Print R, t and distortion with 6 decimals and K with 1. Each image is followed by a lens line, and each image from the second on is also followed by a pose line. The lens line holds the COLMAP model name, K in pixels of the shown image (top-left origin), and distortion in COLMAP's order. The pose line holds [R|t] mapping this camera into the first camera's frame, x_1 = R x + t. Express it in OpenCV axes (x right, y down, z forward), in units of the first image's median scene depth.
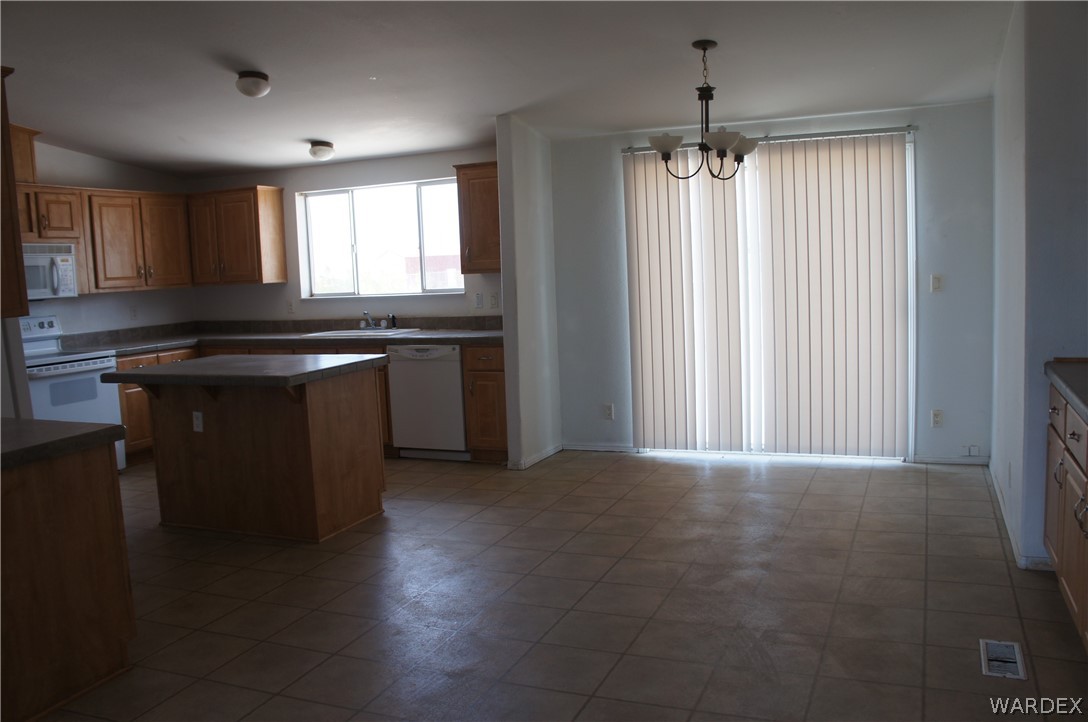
lens RADIAL K [[938.2, 0, 544.0], [0, 938.2, 361.0], [0, 0, 1]] dist [-0.008492, 0.002125]
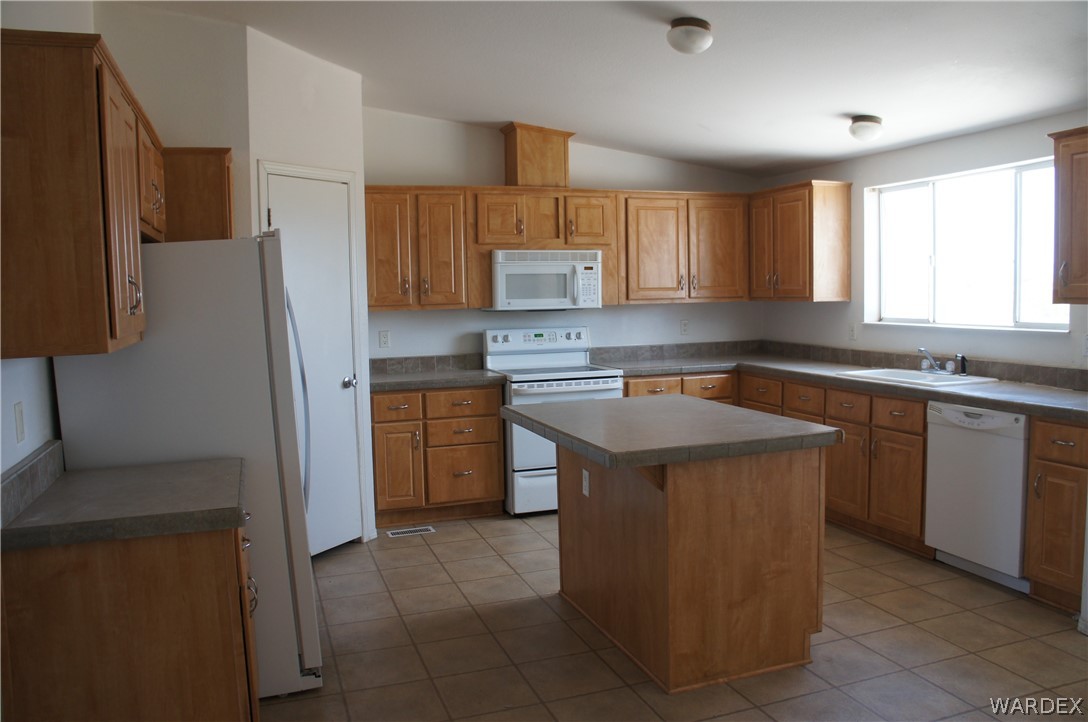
lens RADIAL K [[879.7, 0, 544.0], [0, 879.7, 361.0], [0, 0, 1]] dist [-0.205338, 0.162152]
pose [[0.682111, 0.090906, -0.725576, 0.090473], [-0.088842, 0.995195, 0.041166, -0.046121], [0.725832, 0.036381, 0.686910, 0.360183]]
